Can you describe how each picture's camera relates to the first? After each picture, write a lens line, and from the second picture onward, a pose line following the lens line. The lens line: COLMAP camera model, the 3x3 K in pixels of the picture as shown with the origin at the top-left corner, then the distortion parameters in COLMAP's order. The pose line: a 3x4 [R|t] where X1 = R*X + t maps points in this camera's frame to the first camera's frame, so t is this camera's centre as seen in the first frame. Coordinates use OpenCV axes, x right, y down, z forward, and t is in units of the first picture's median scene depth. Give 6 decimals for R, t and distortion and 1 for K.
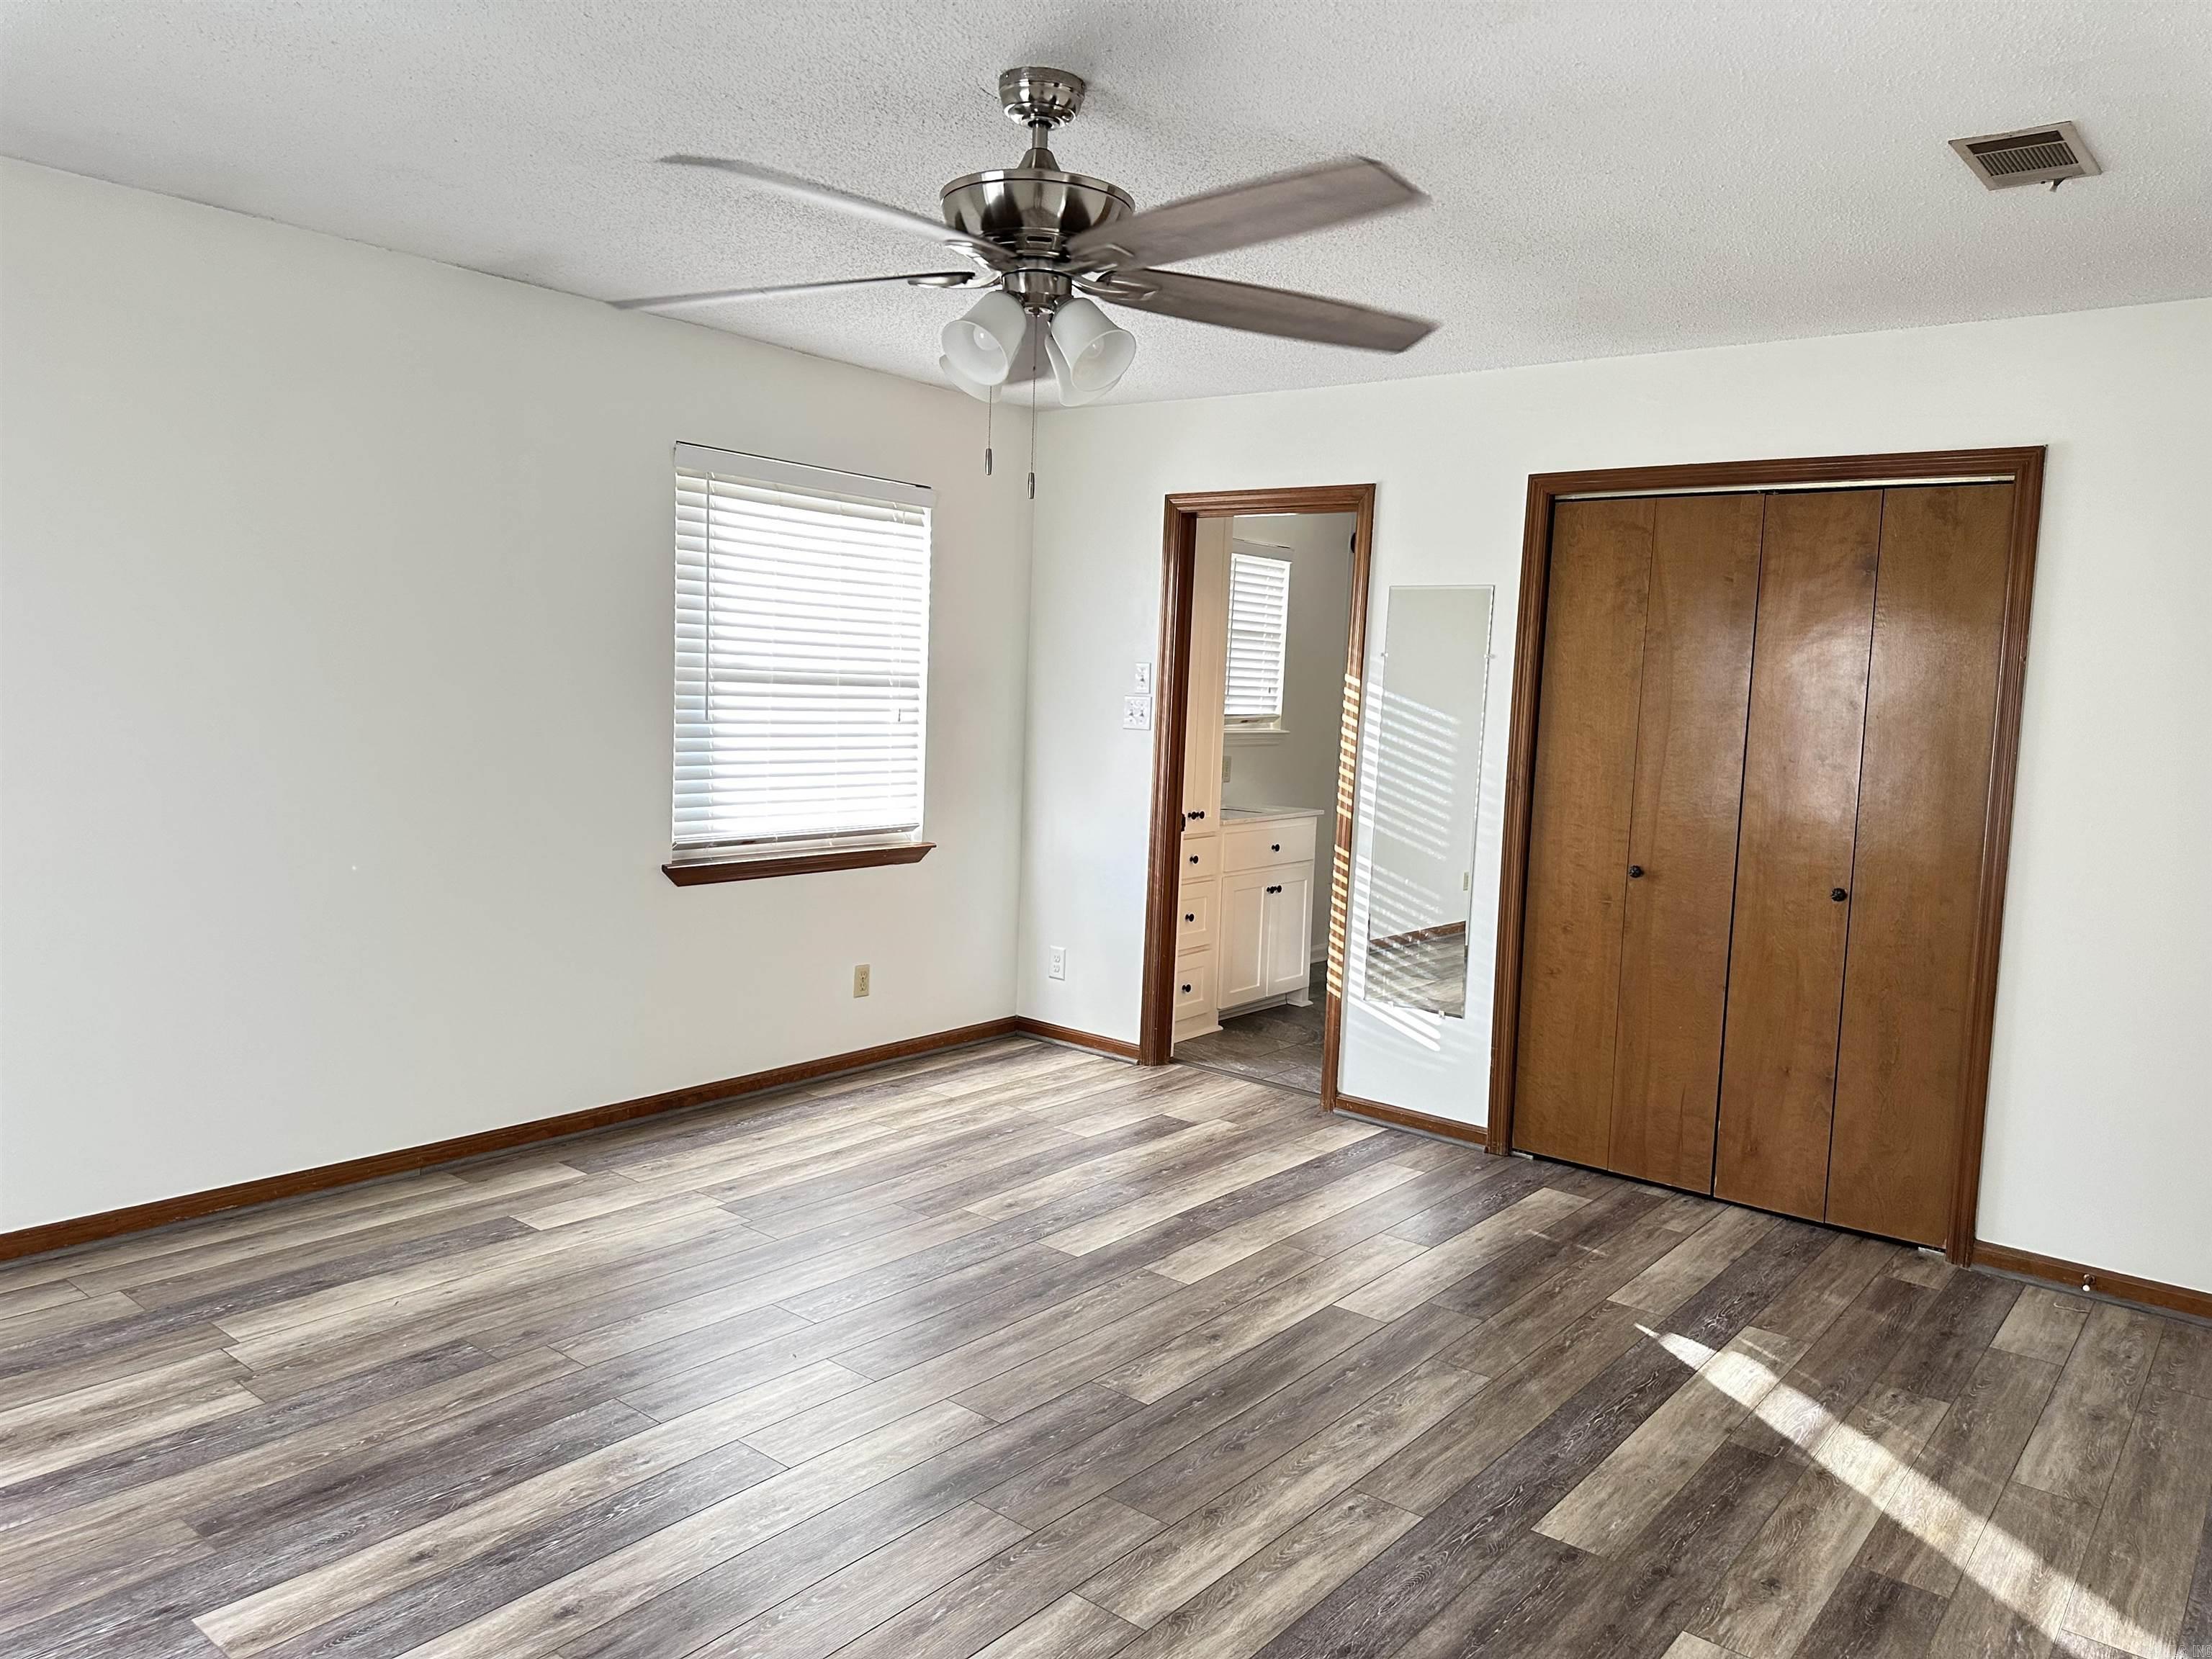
lens RADIAL K [[1544.1, 0, 1109.9], [0, 1544.1, 819.7], [0, 0, 1]] dist [0.103776, -0.139594]
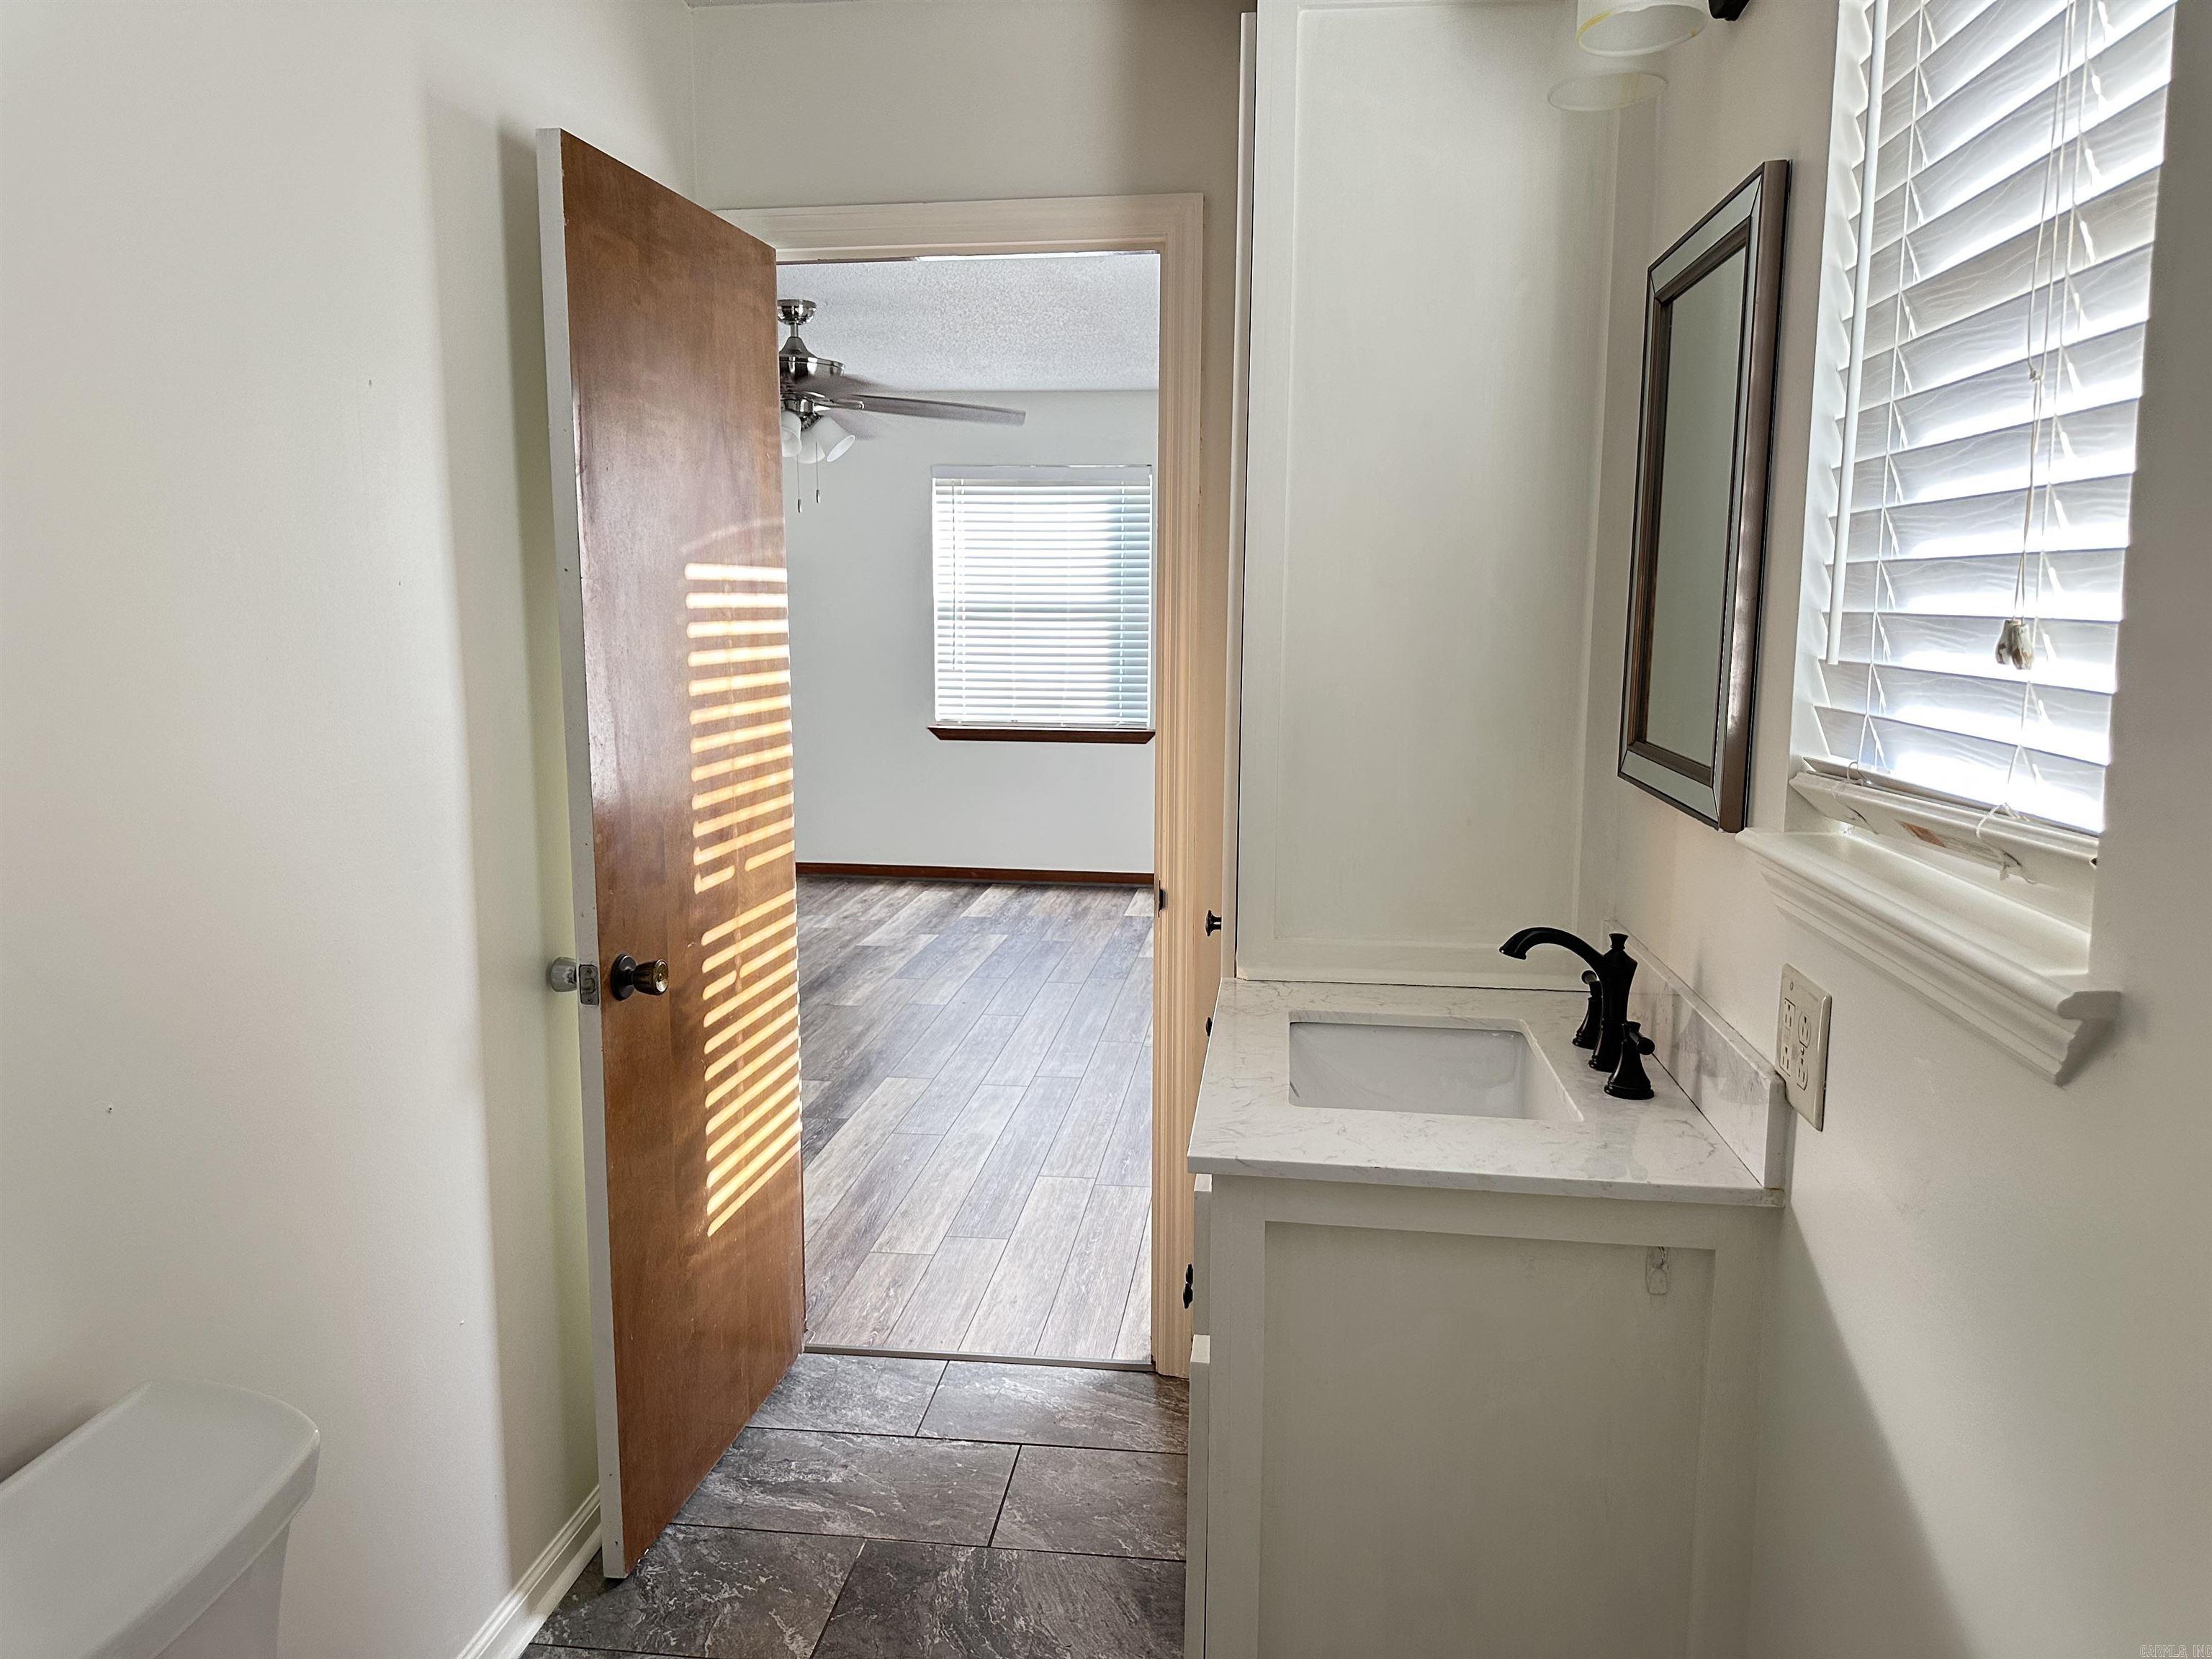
lens RADIAL K [[1561.7, 0, 1091.6], [0, 1561.7, 841.0], [0, 0, 1]] dist [0.088191, -0.114623]
pose [[-0.857460, 0.036976, -0.513220, 0.513954], [-0.085774, 0.973187, 0.213422, -0.201615], [0.507351, 0.227022, -0.831298, 2.243913]]
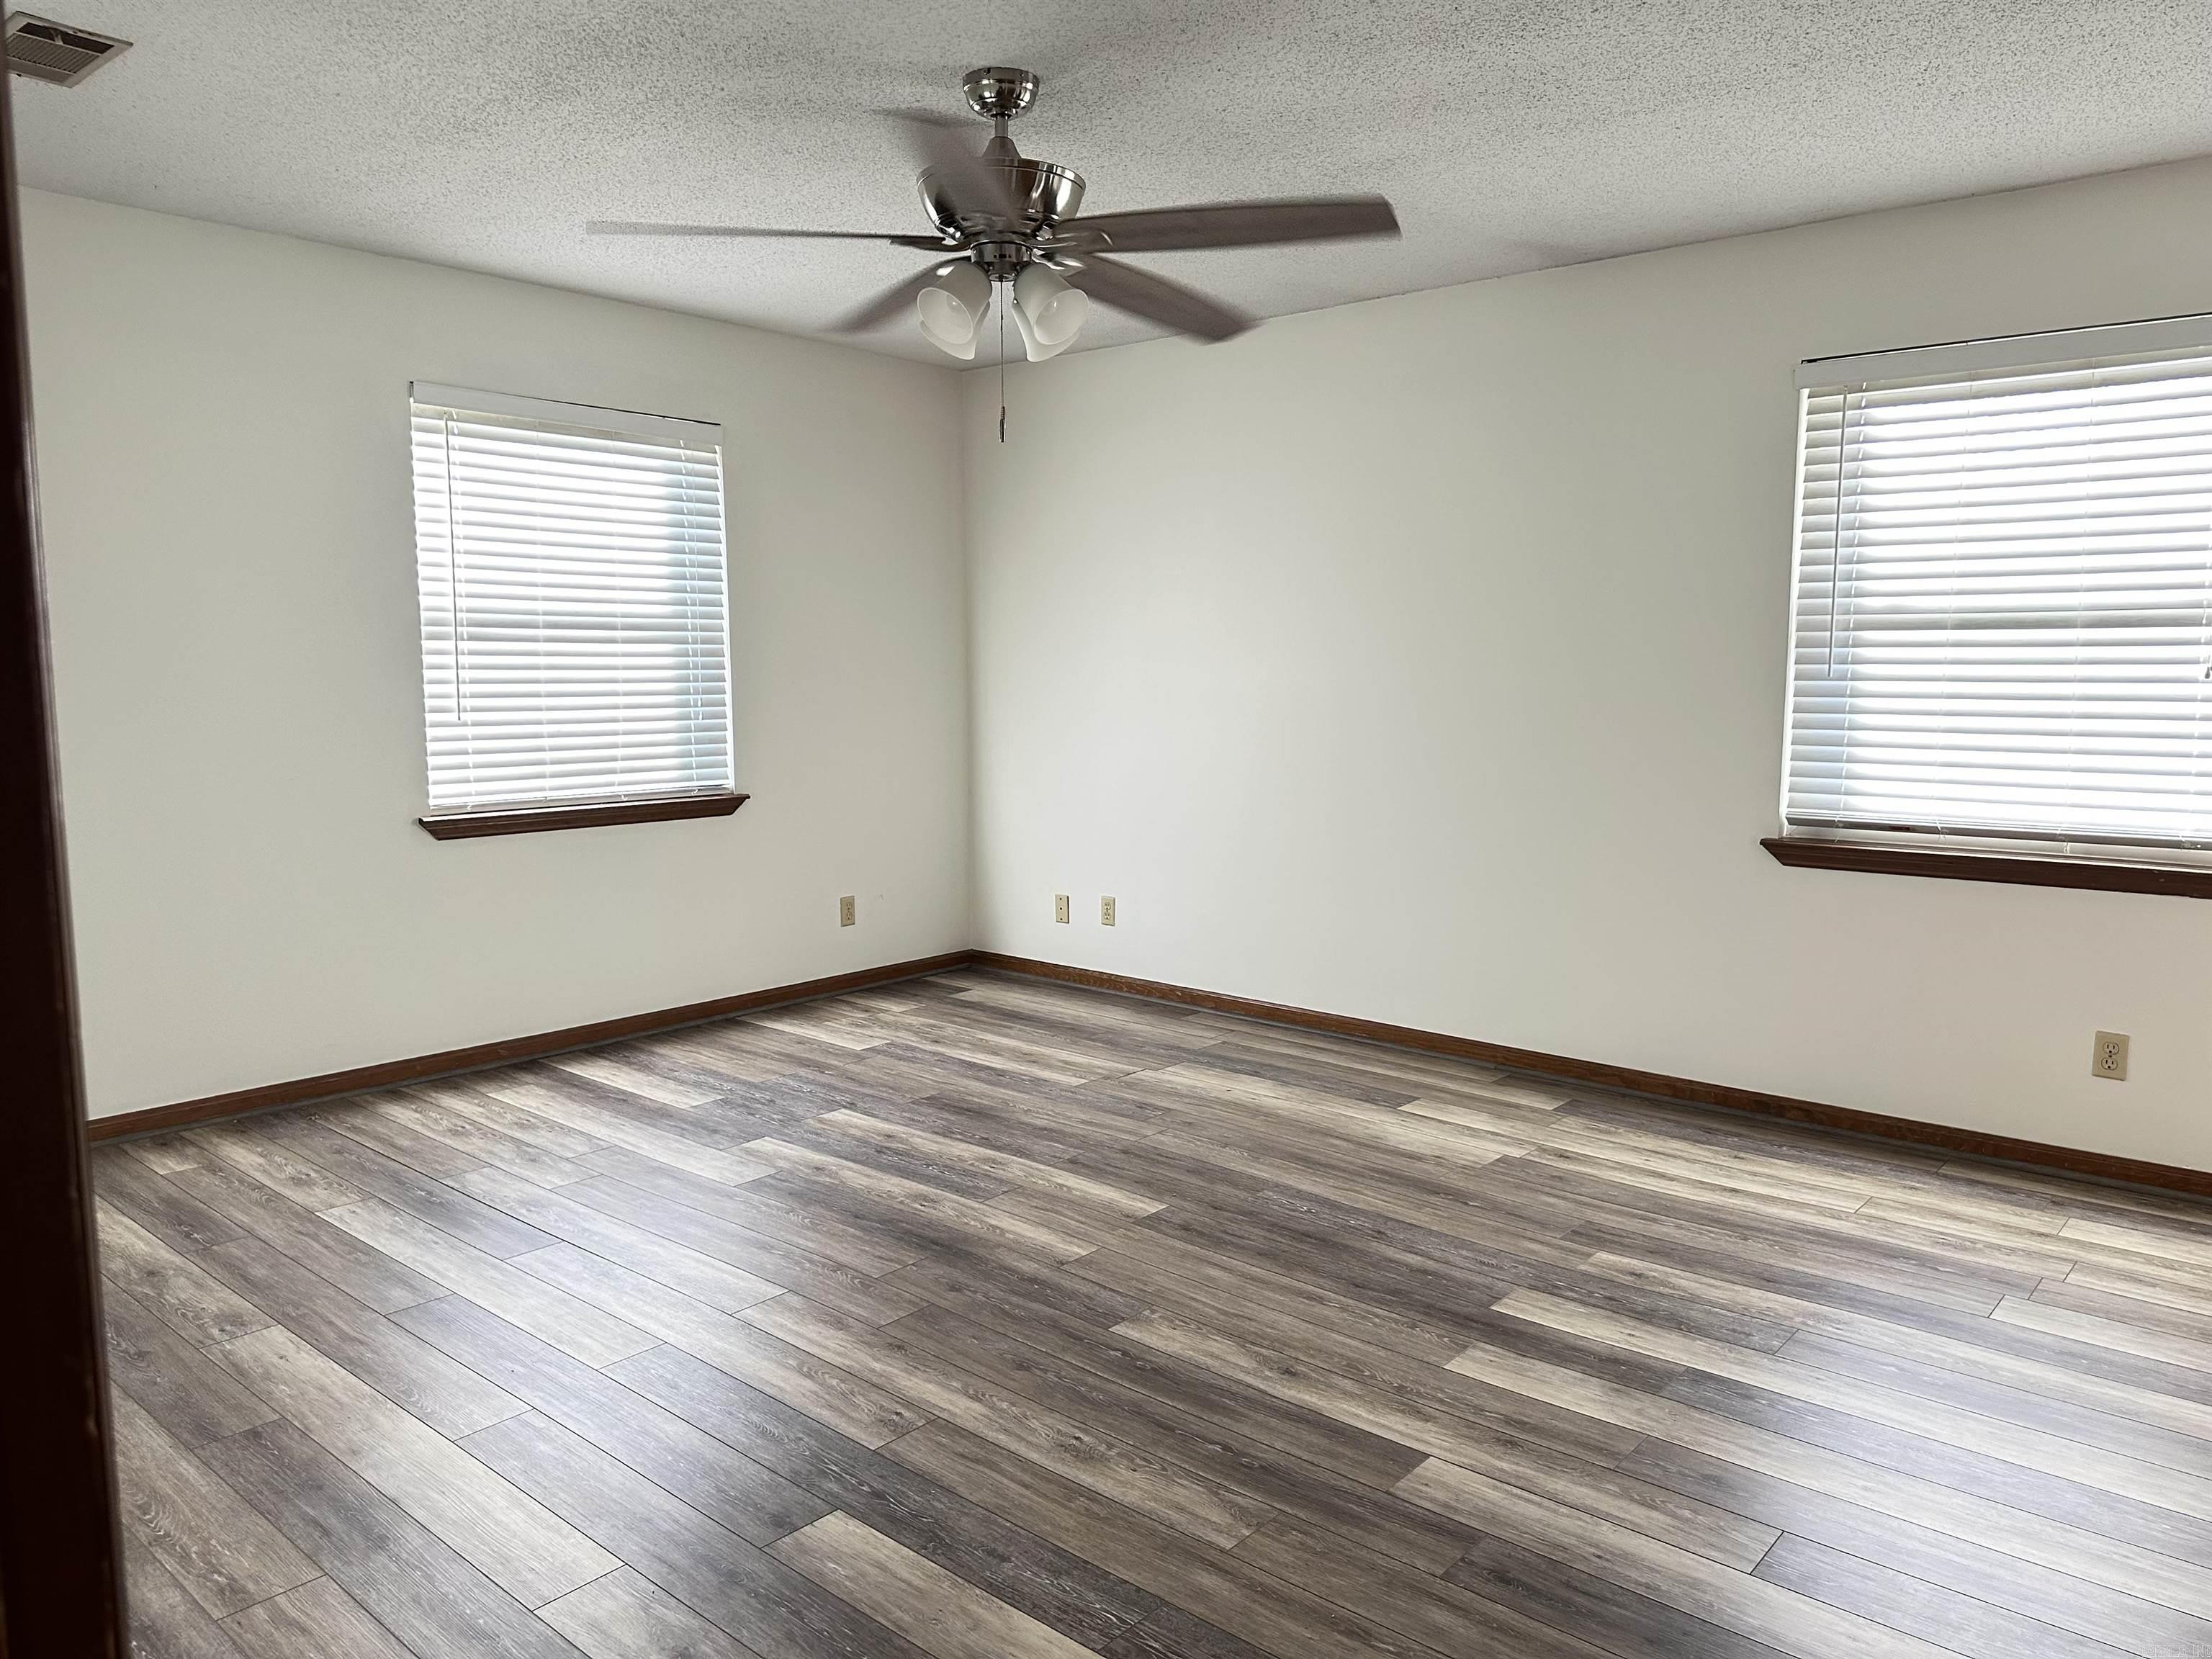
lens RADIAL K [[1561.7, 0, 1091.6], [0, 1561.7, 841.0], [0, 0, 1]] dist [0.088191, -0.114623]
pose [[-0.048277, 0.074976, -0.996016, 0.850497], [-0.094259, 0.992387, 0.079272, -0.006641], [0.994377, 0.097710, -0.040842, 0.862087]]
